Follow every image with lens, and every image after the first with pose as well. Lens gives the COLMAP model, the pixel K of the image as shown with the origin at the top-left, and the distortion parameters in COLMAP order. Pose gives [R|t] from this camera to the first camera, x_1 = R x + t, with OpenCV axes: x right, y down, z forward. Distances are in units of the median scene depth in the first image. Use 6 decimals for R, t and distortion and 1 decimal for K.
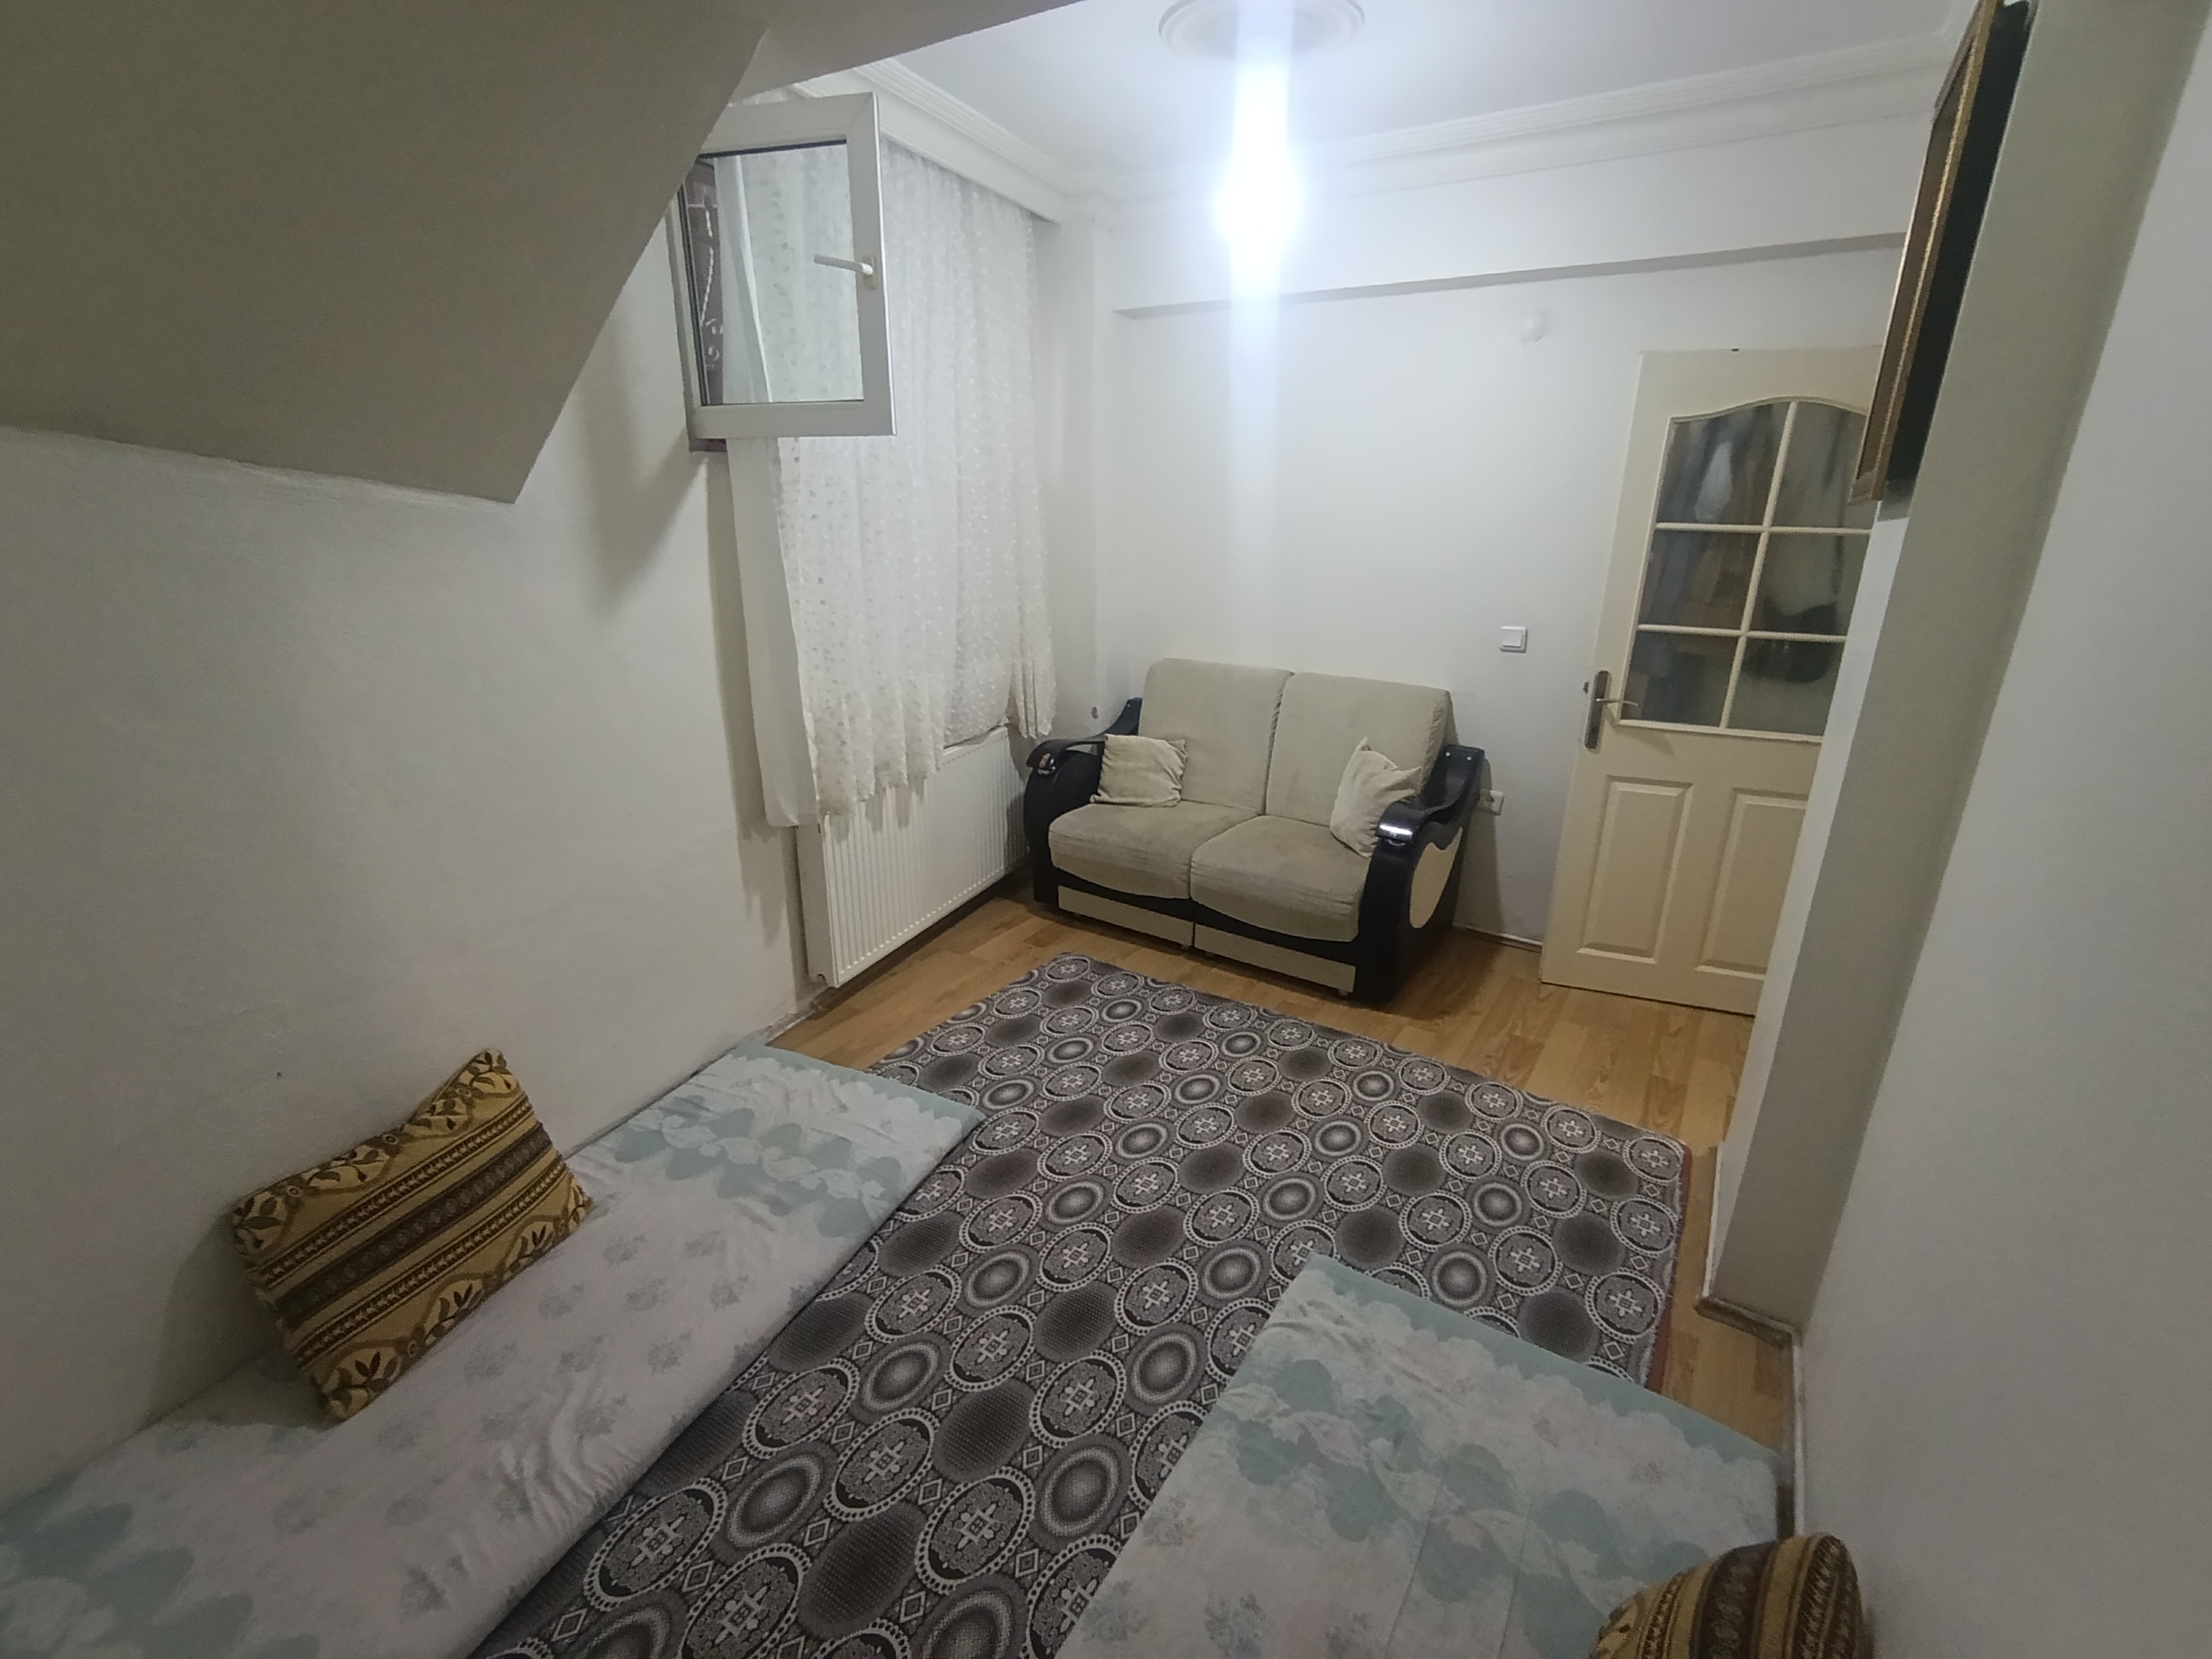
lens RADIAL K [[1003.0, 0, 1081.8], [0, 1003.0, 855.1], [0, 0, 1]] dist [-0.028579, 0.014625]
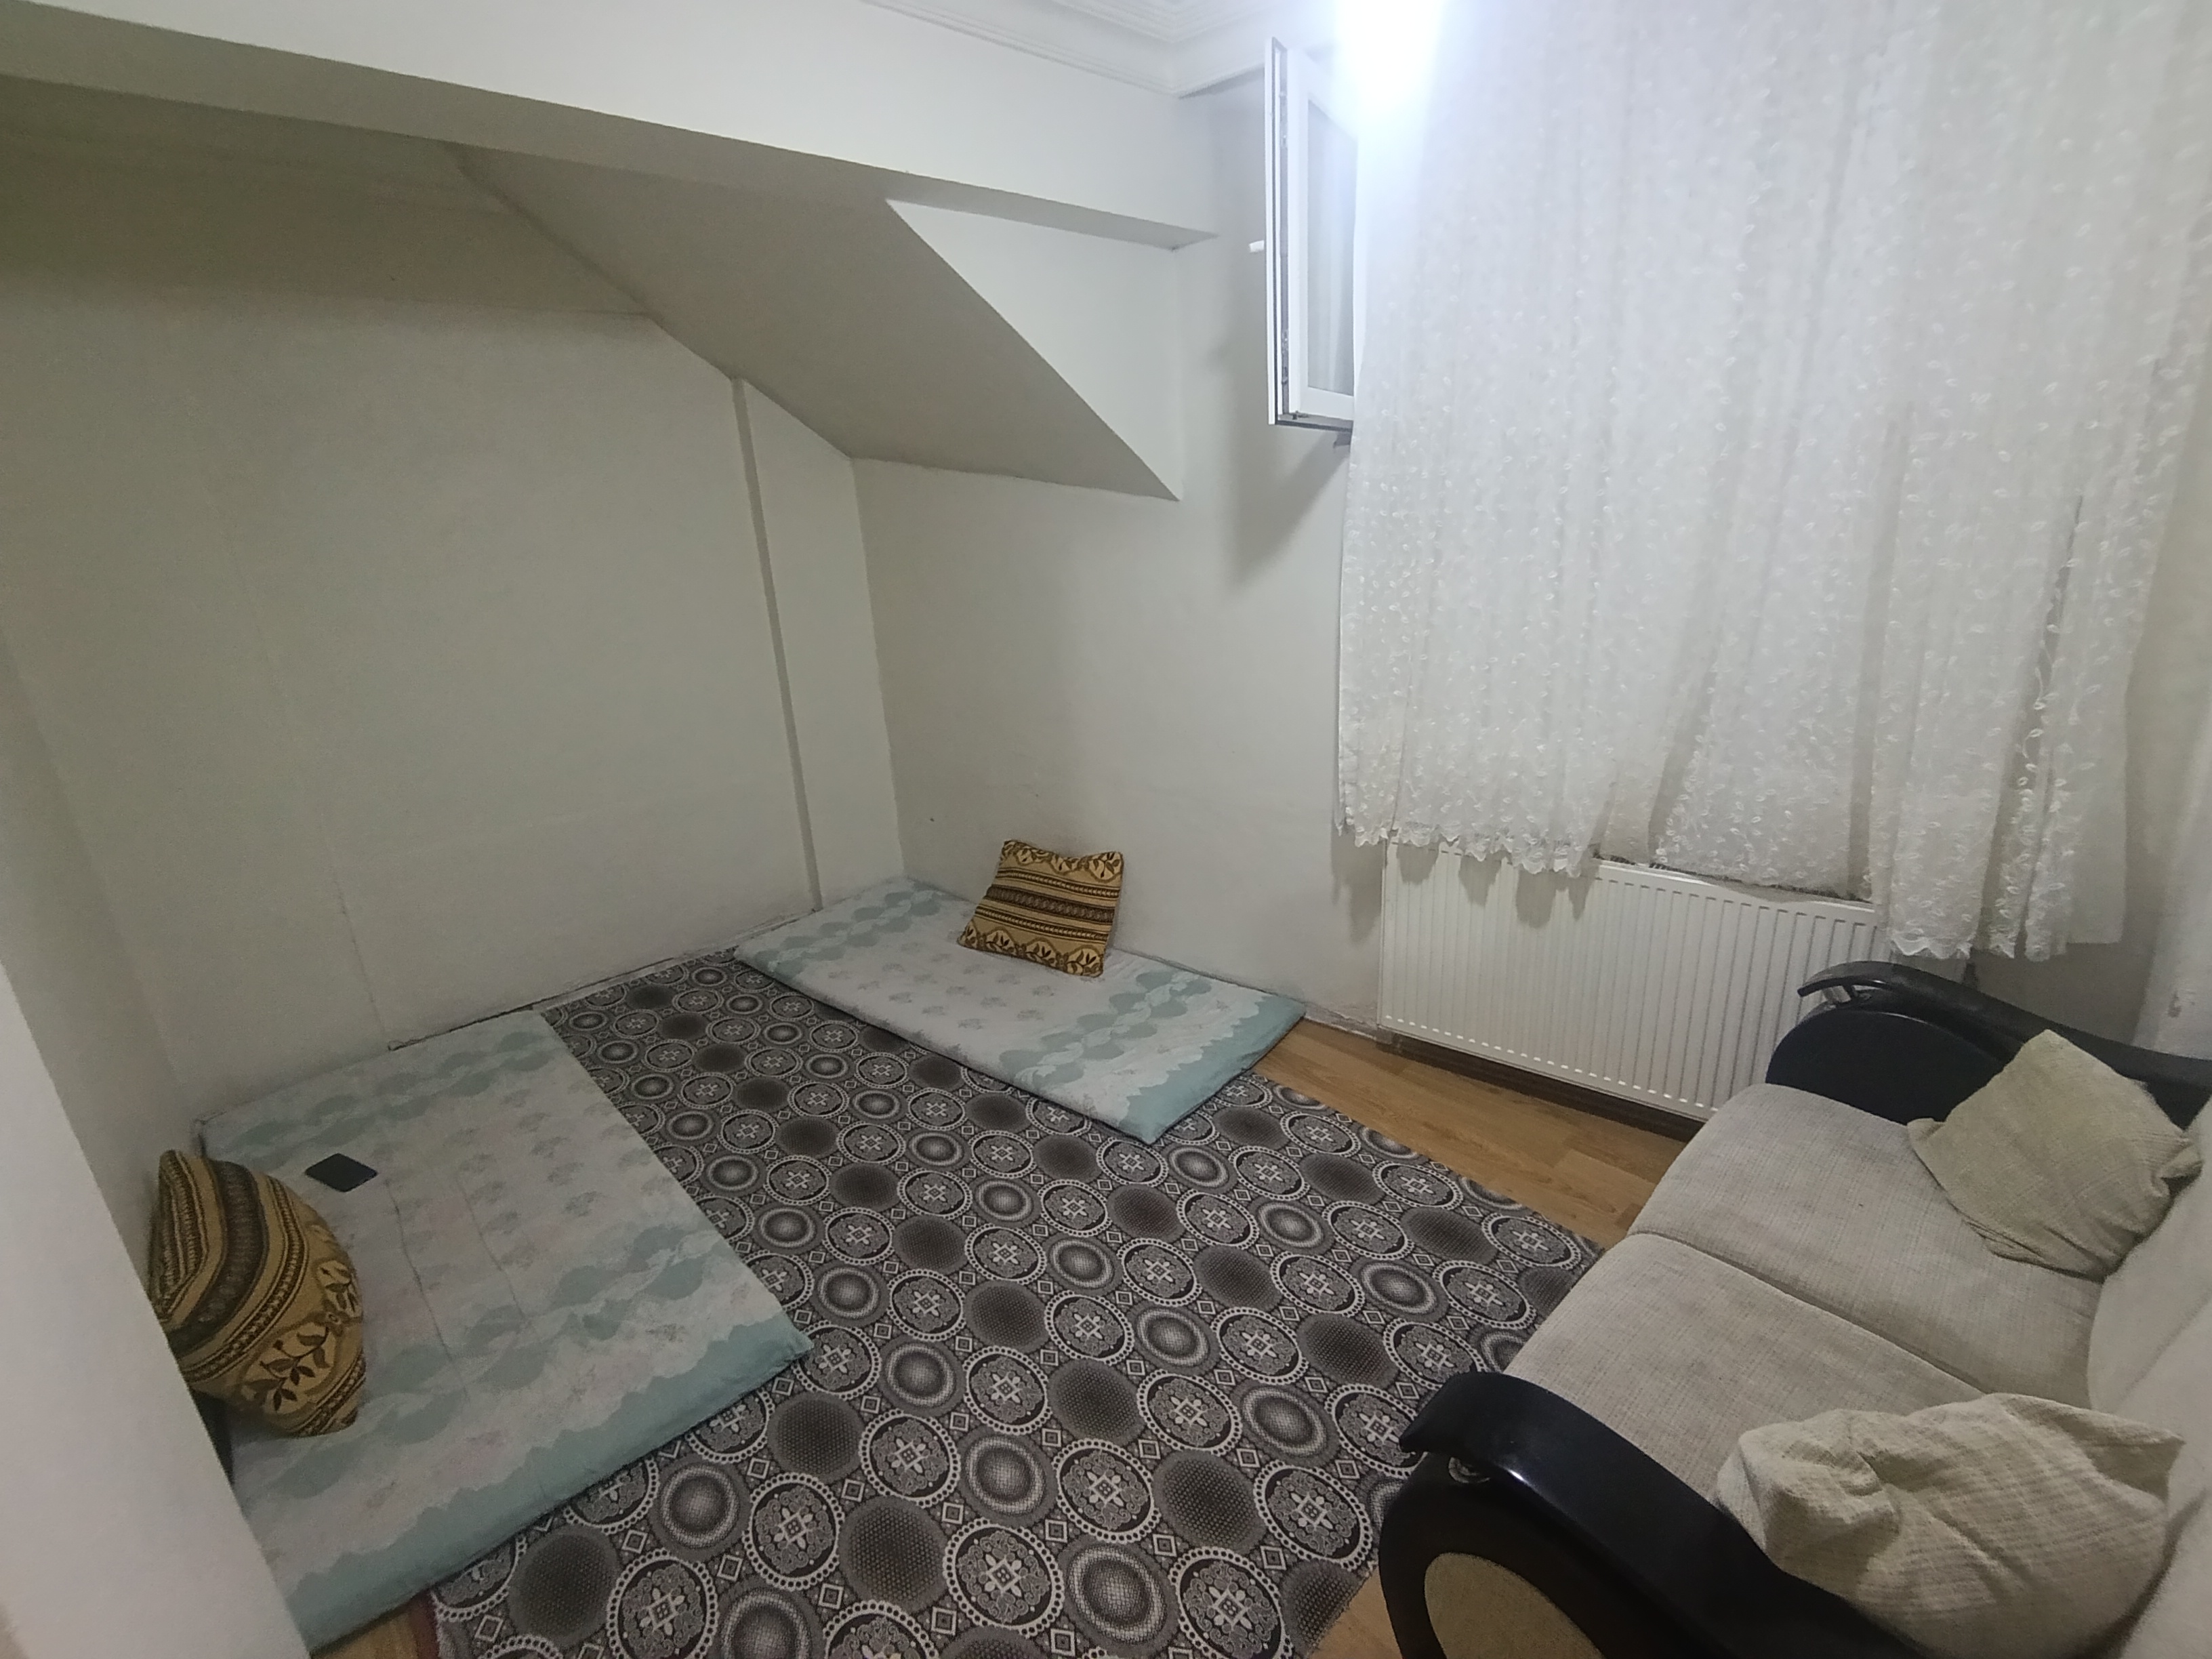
lens RADIAL K [[1003.0, 0, 1126.9], [0, 1003.0, 819.2], [0, 0, 1]] dist [-0.028579, 0.014625]
pose [[-0.220510, 0.306331, -0.926033, 0.795652], [-0.294628, 0.884135, 0.362629, -0.400529], [0.929822, 0.352799, -0.104707, 1.110866]]
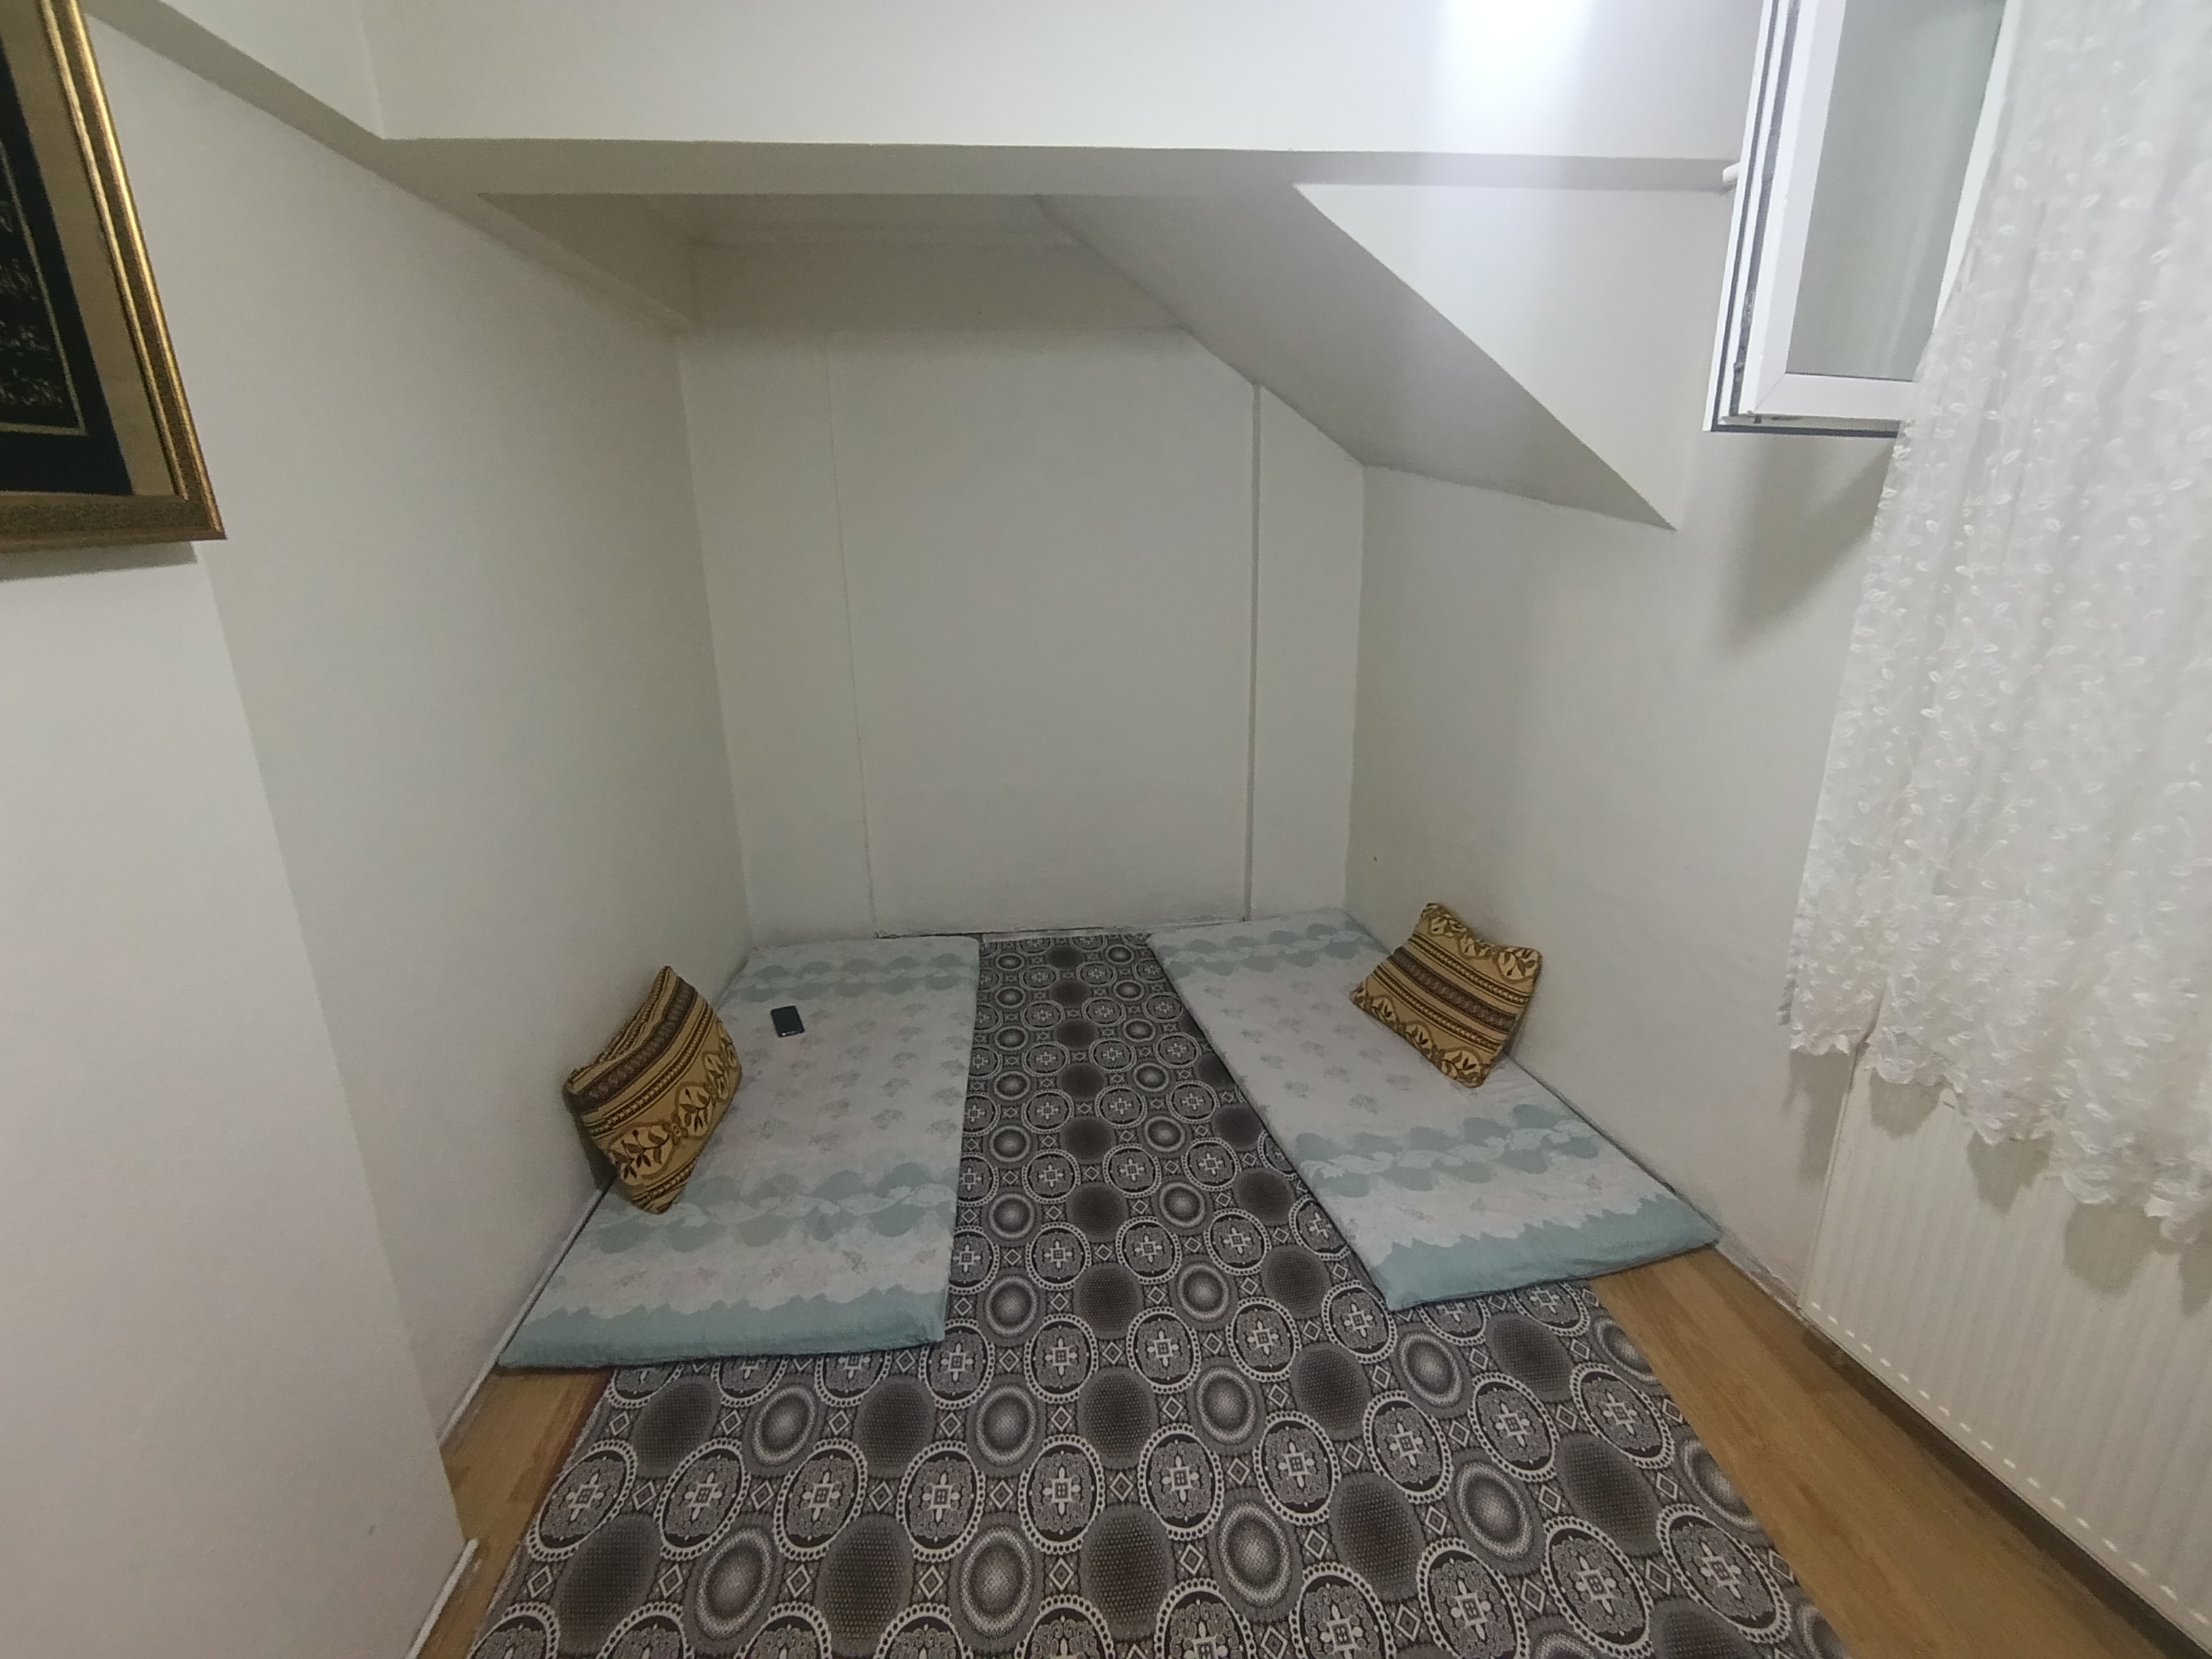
lens RADIAL K [[1003.0, 0, 1111.9], [0, 1003.0, 817.9], [0, 0, 1]] dist [-0.028579, 0.014625]
pose [[-0.775668, 0.185831, -0.603163, 0.535240], [-0.209503, 0.825673, 0.523806, -0.474906], [0.595355, 0.532664, -0.601516, 1.295932]]
